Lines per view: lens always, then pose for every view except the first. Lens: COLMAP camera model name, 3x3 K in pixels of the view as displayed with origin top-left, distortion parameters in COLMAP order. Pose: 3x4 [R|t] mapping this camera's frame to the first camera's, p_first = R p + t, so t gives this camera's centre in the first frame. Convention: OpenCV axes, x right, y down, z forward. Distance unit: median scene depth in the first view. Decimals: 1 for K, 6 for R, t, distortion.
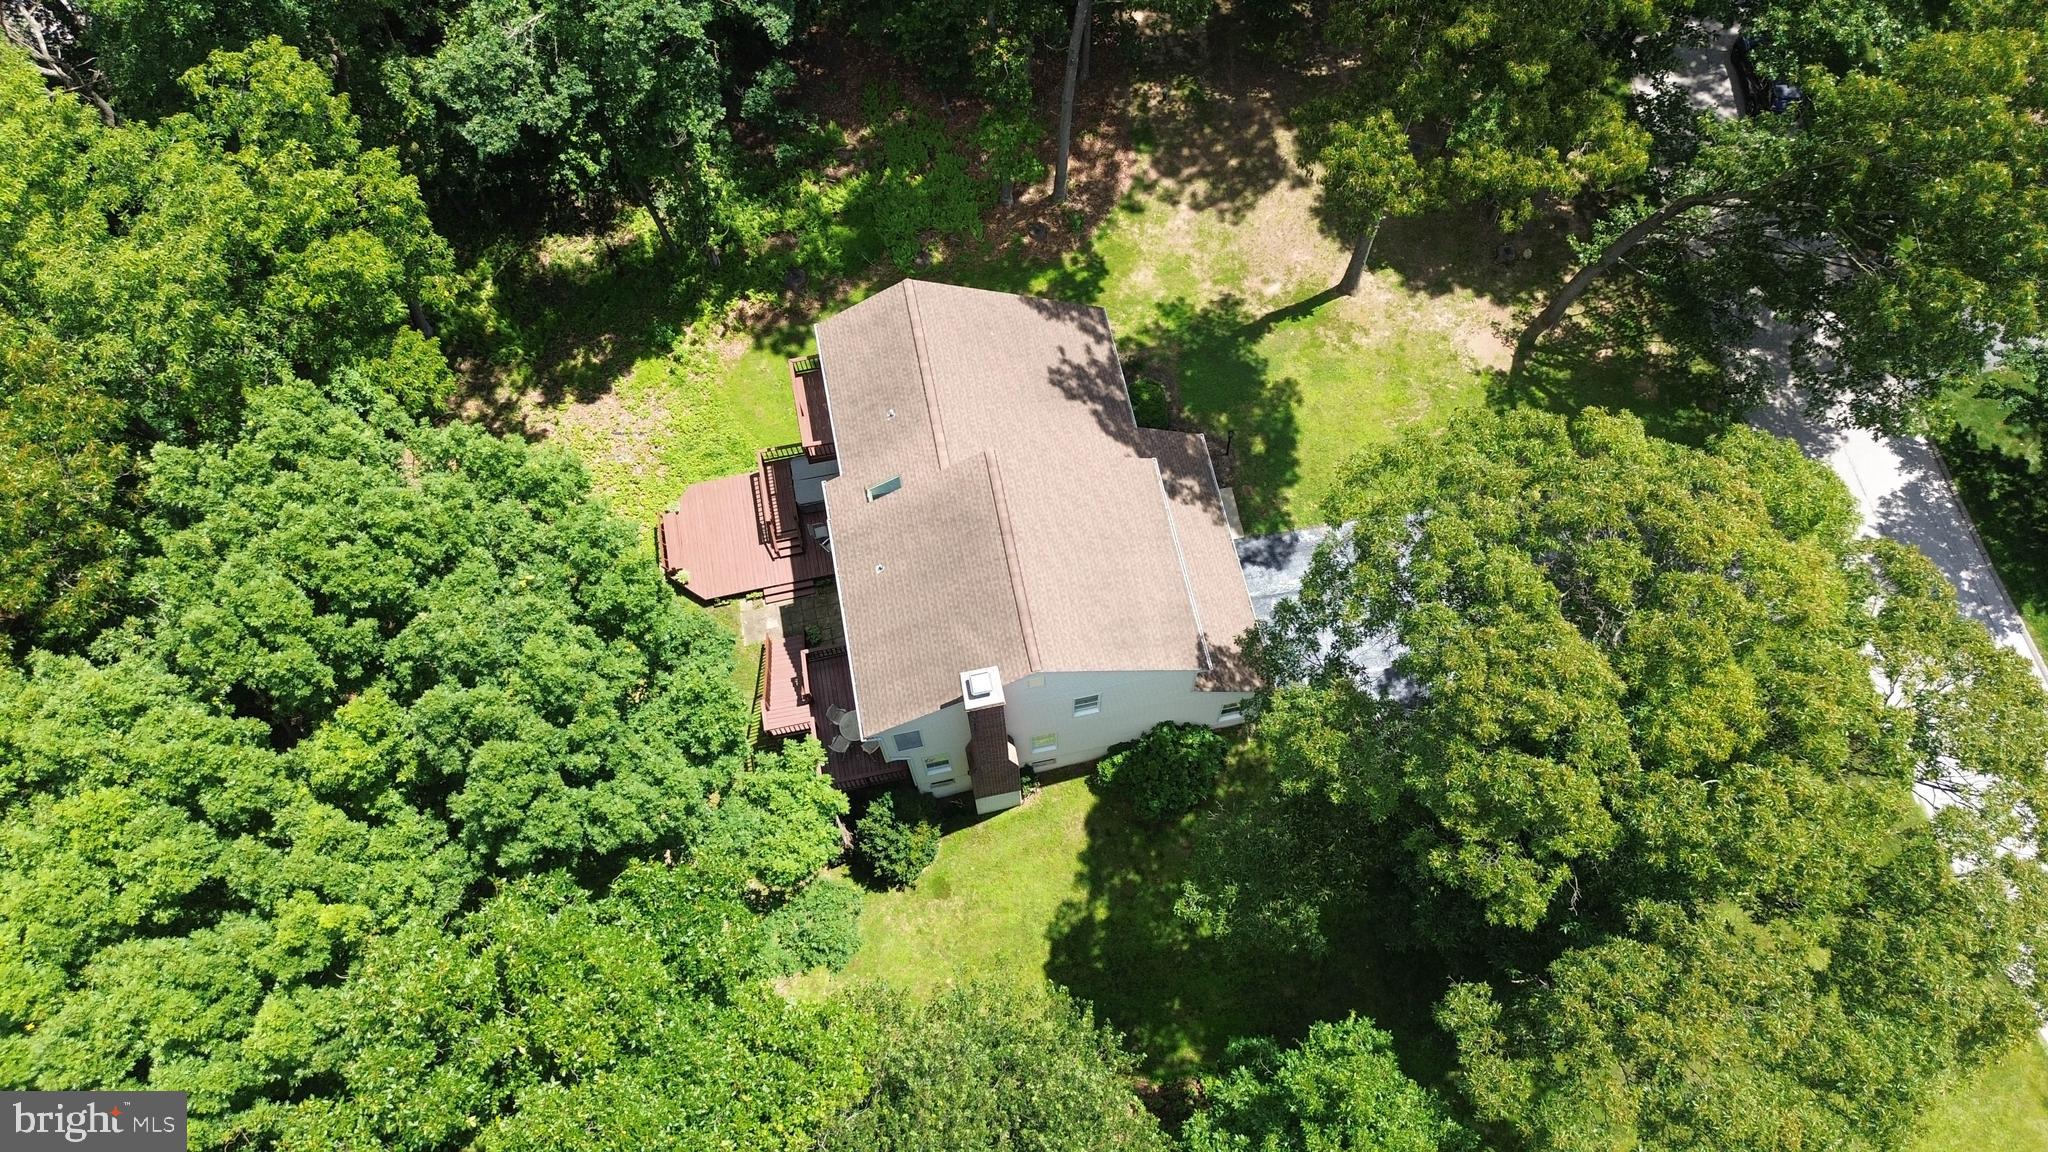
lens RADIAL K [[1432.1, 0, 1018.5], [0, 1432.1, 590.7], [0, 0, 1]] dist [0.056773, -0.058493]
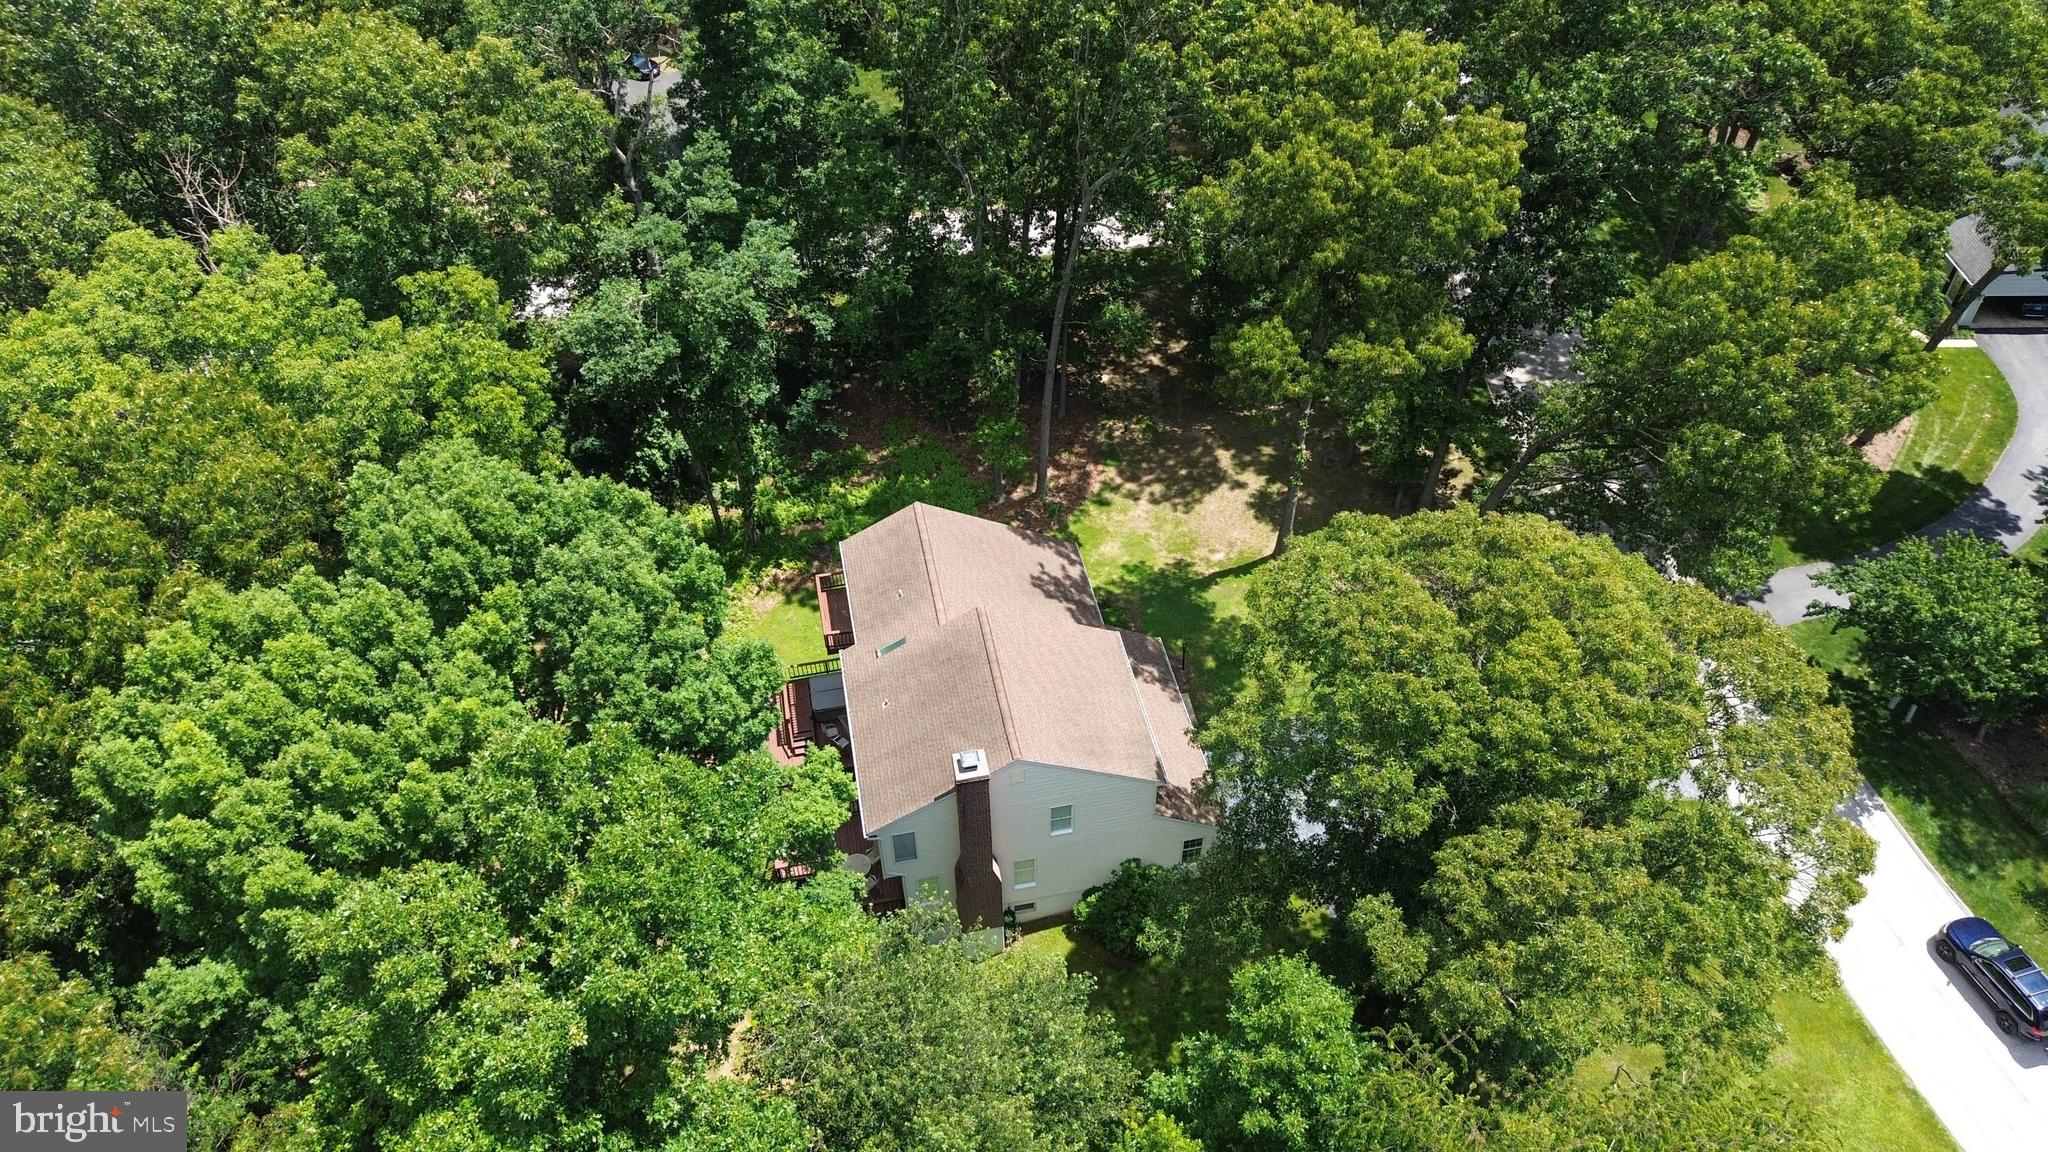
lens RADIAL K [[1432.1, 0, 1016.2], [0, 1432.1, 614.5], [0, 0, 1]] dist [0.056773, -0.058493]
pose [[0.999982, 0.006055, -0.000186, 0.008209], [-0.005734, 0.935998, -0.351960, 0.264960], [-0.001957, 0.351955, 0.936015, -0.108525]]
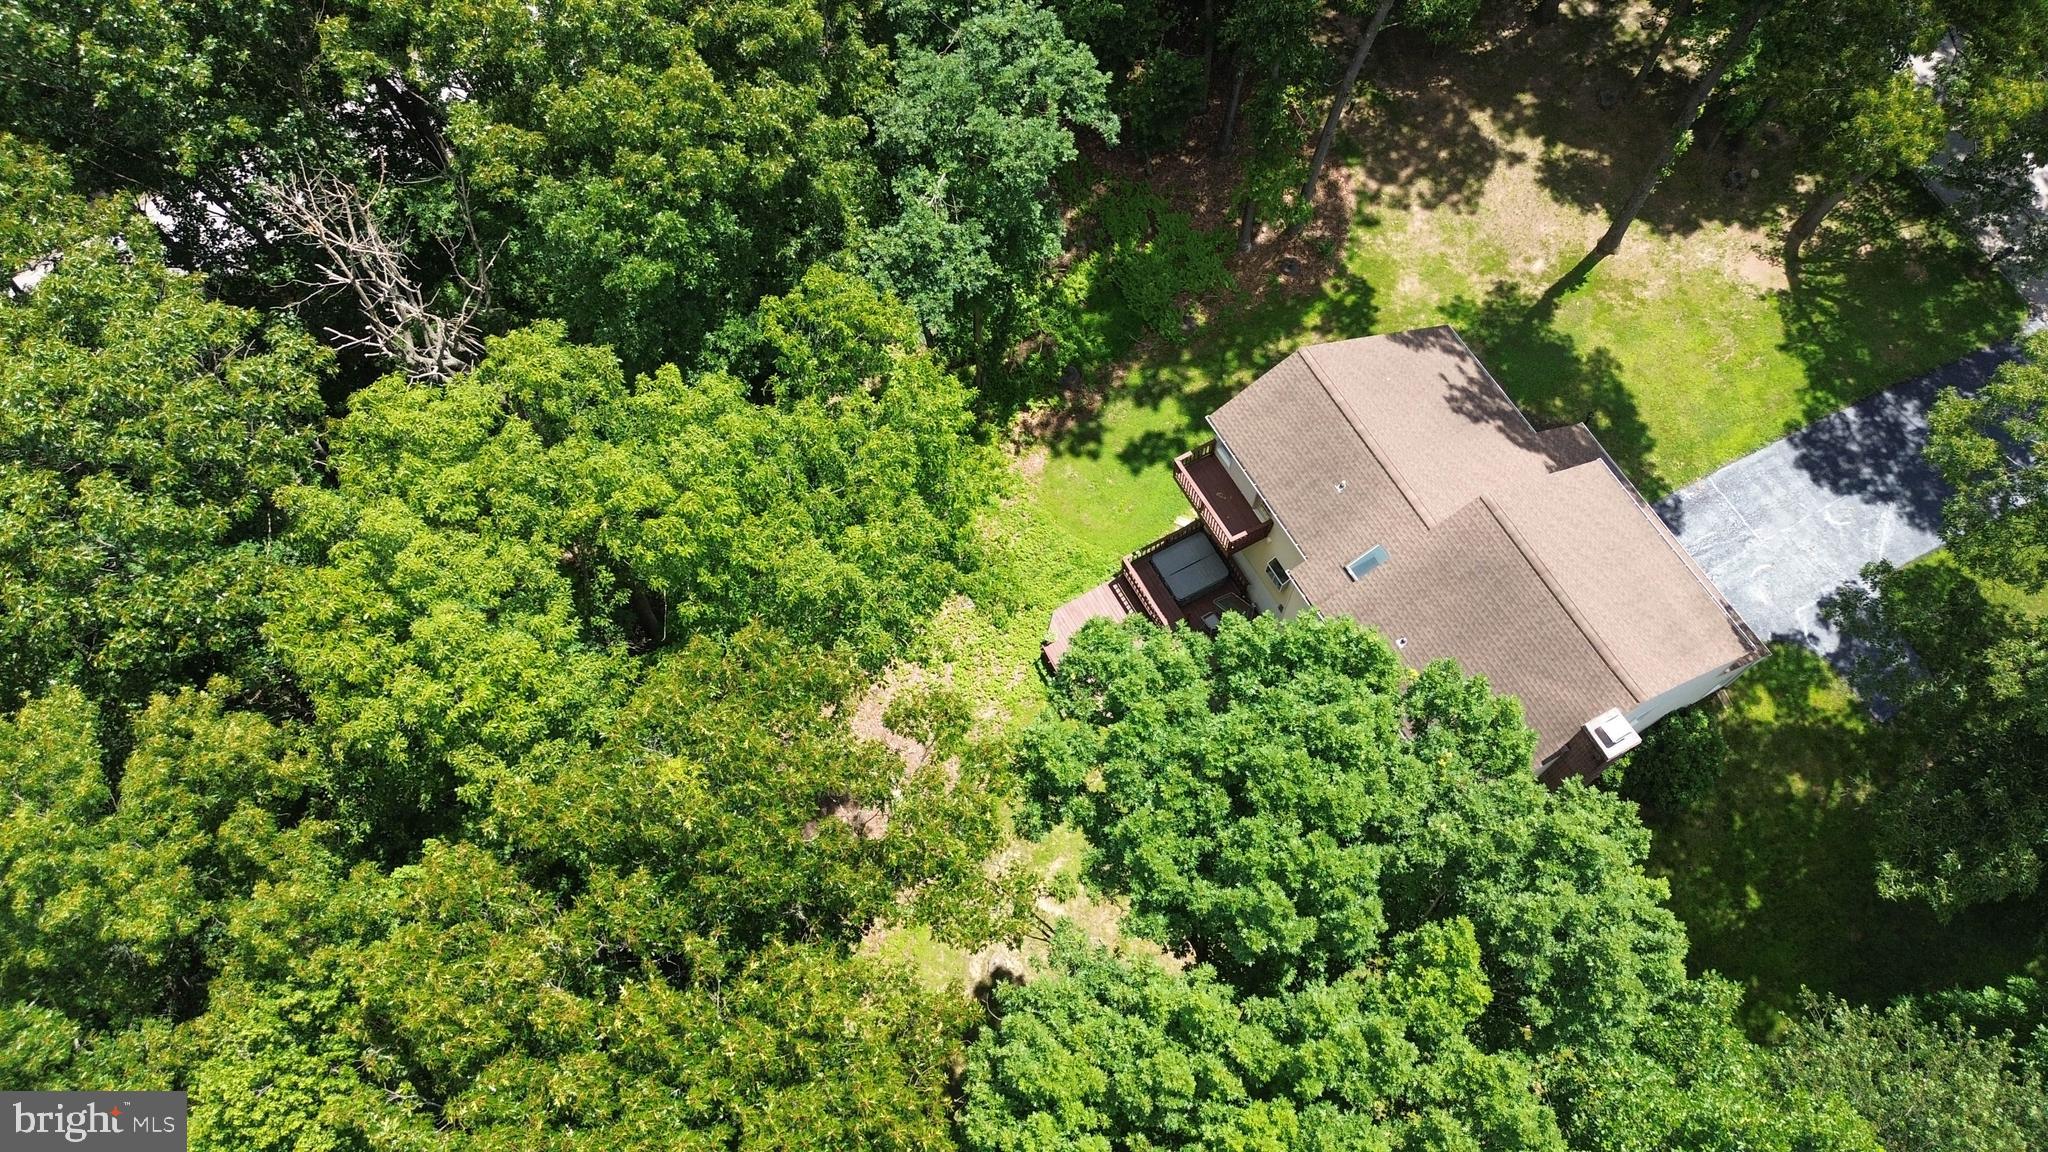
lens RADIAL K [[1432.1, 0, 1042.2], [0, 1432.1, 577.7], [0, 0, 1]] dist [0.056773, -0.058493]
pose [[0.952886, -0.268406, 0.141301, -0.359710], [0.270672, 0.962666, 0.003293, -0.100217], [-0.136909, 0.035109, 0.989961, 0.062573]]
